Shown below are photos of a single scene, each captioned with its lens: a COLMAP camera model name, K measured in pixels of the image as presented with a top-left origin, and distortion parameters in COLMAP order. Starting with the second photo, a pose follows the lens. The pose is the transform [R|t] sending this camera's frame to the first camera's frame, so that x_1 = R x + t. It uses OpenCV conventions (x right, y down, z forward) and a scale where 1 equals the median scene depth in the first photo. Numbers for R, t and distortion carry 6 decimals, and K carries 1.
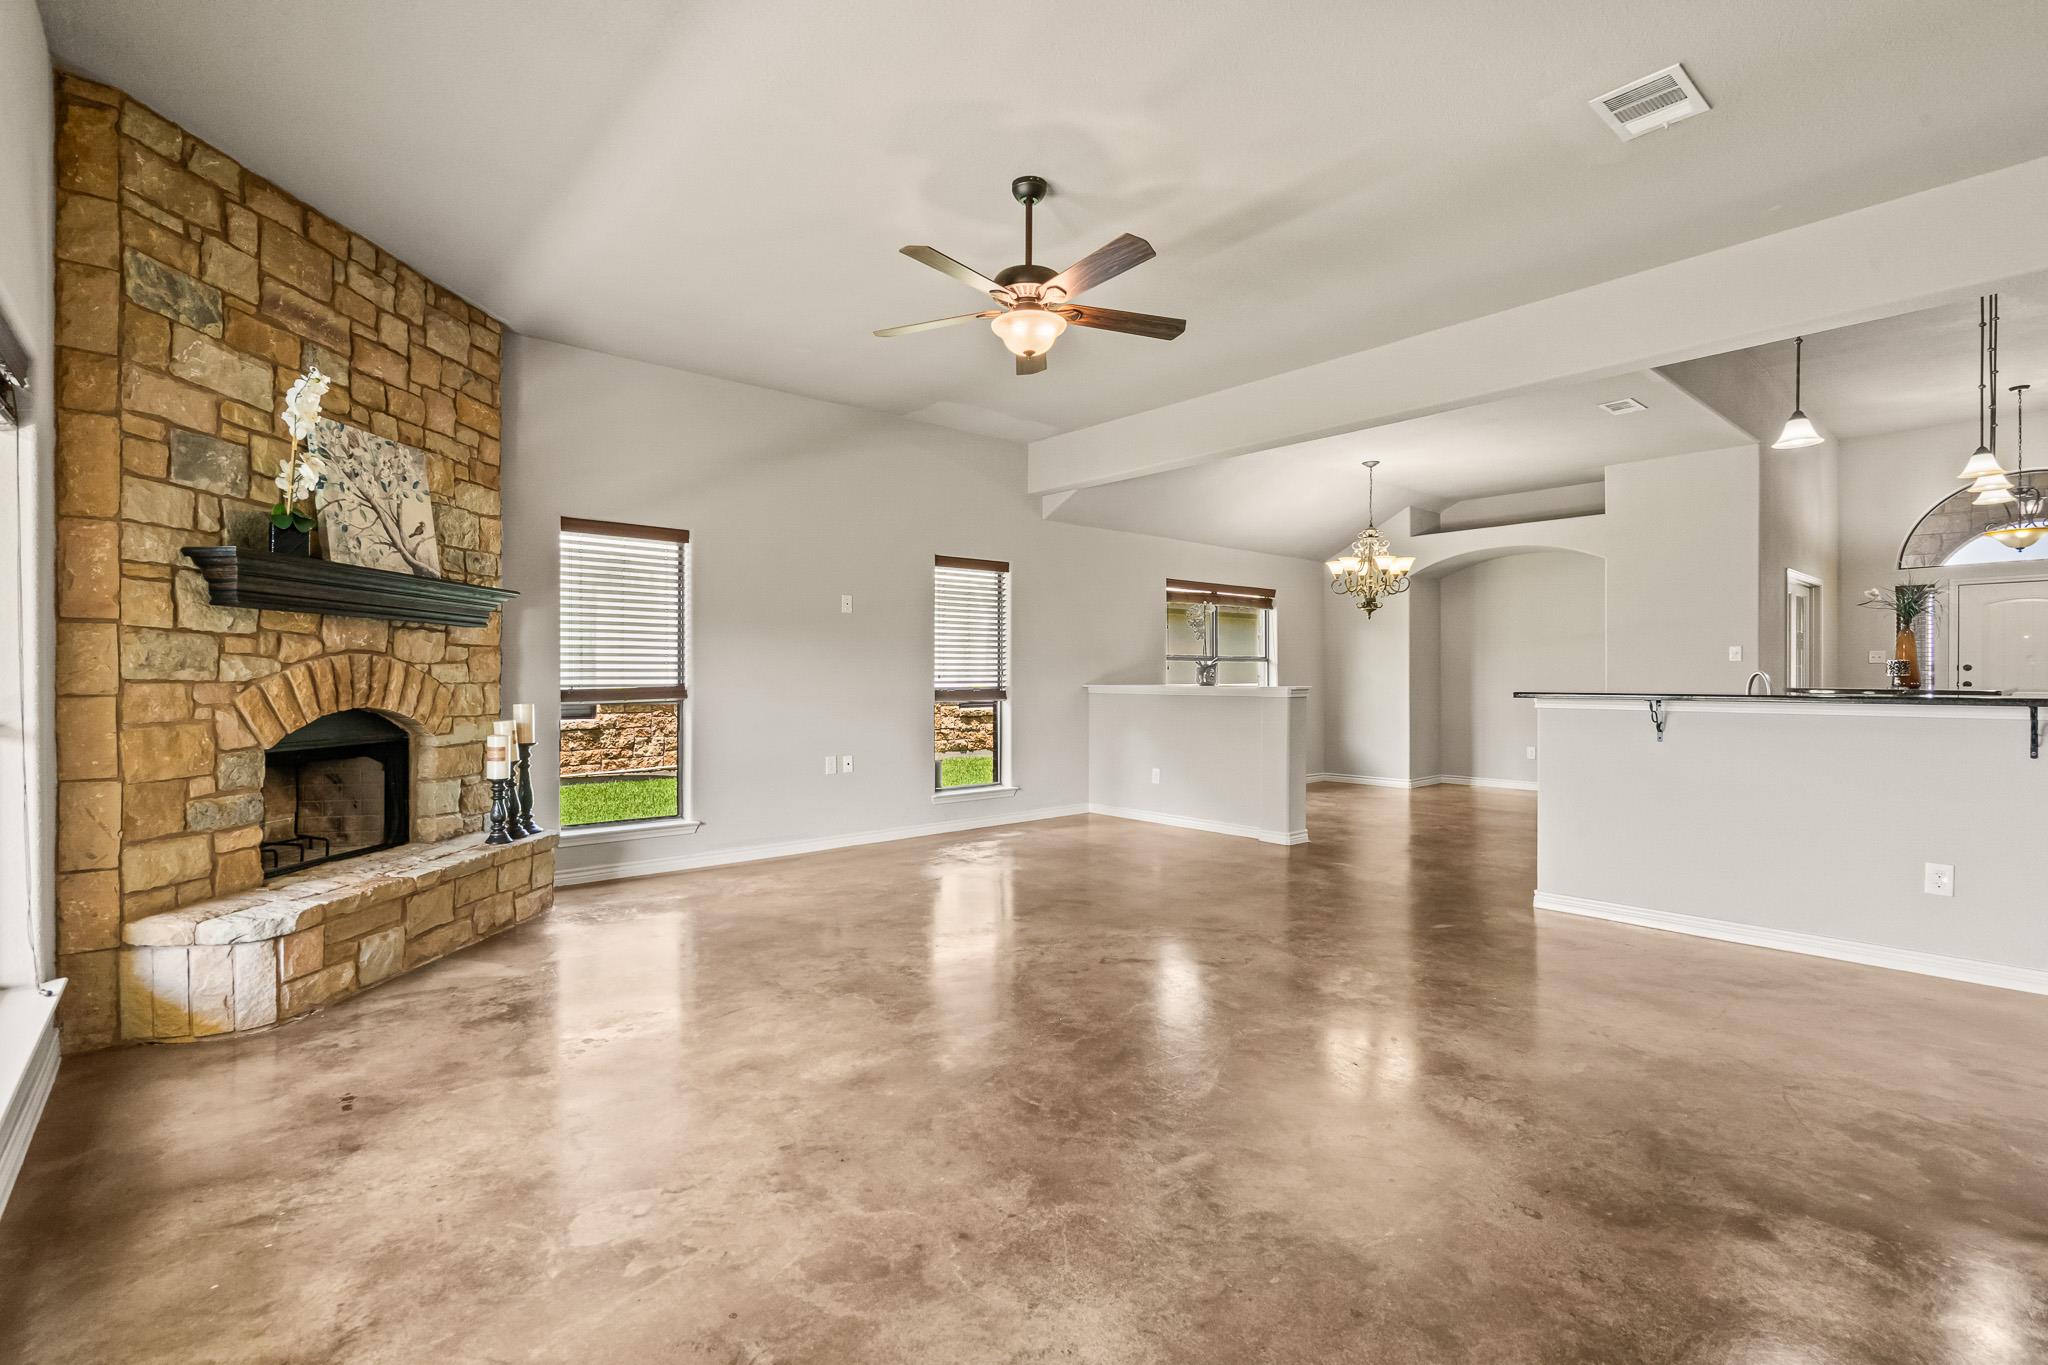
lens RADIAL K [[939.2, 0, 1021.8], [0, 939.2, 678.6], [0, 0, 1]] dist [0.000374, 0.000163]
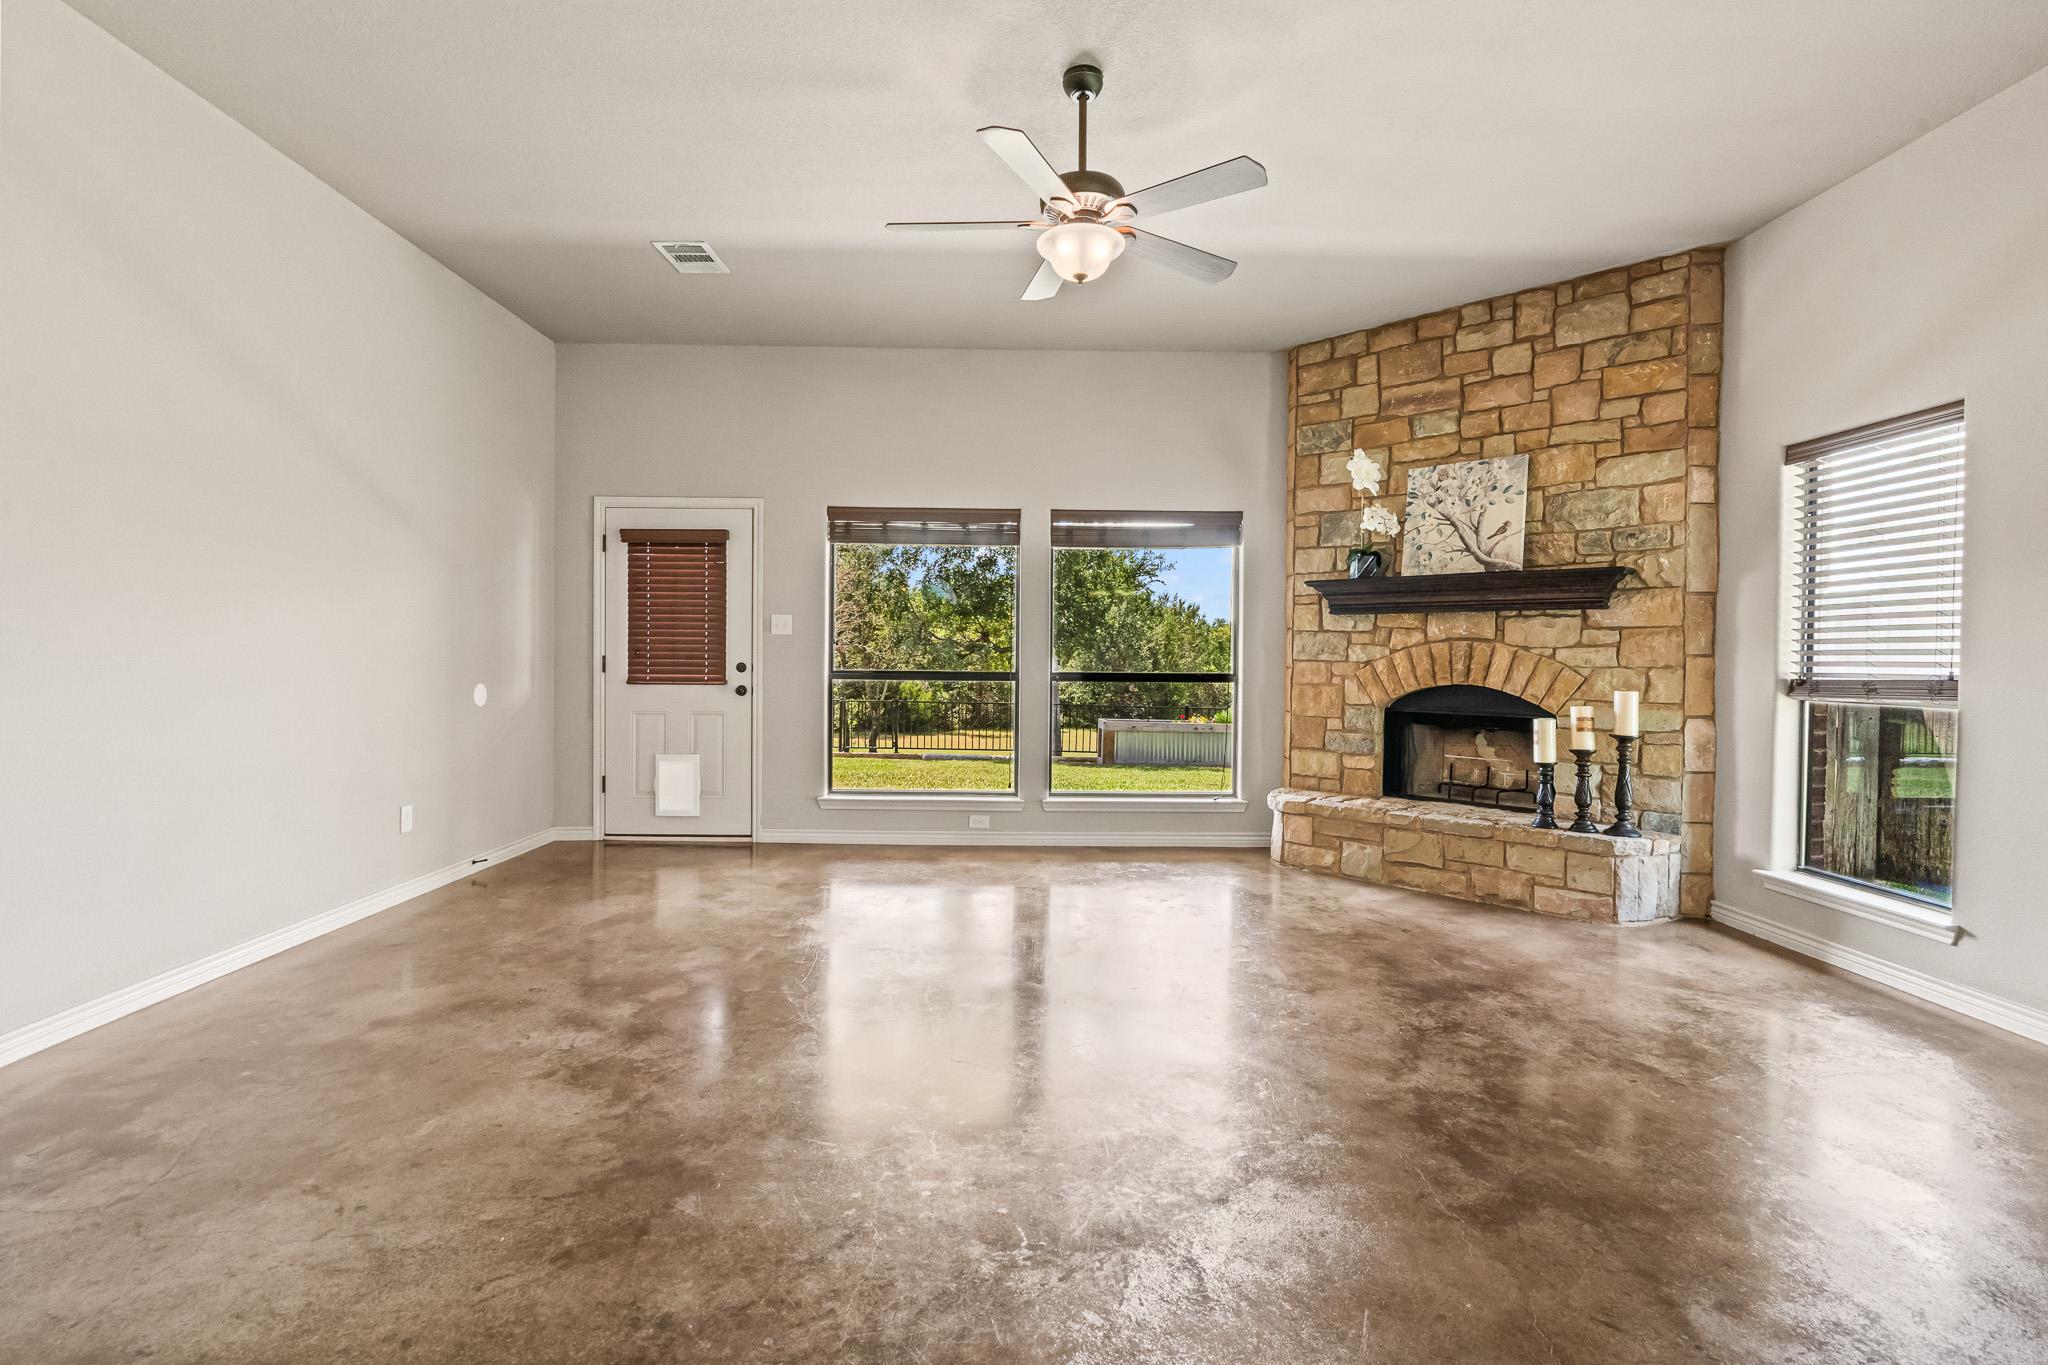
lens RADIAL K [[939.2, 0, 1019.4], [0, 939.2, 673.3], [0, 0, 1]] dist [0.000374, 0.000163]
pose [[-0.654742, 0.008586, -0.755804, 0.683980], [-0.010419, 0.999738, 0.020383, -0.003156], [0.755781, 0.021220, -0.654481, 1.505214]]
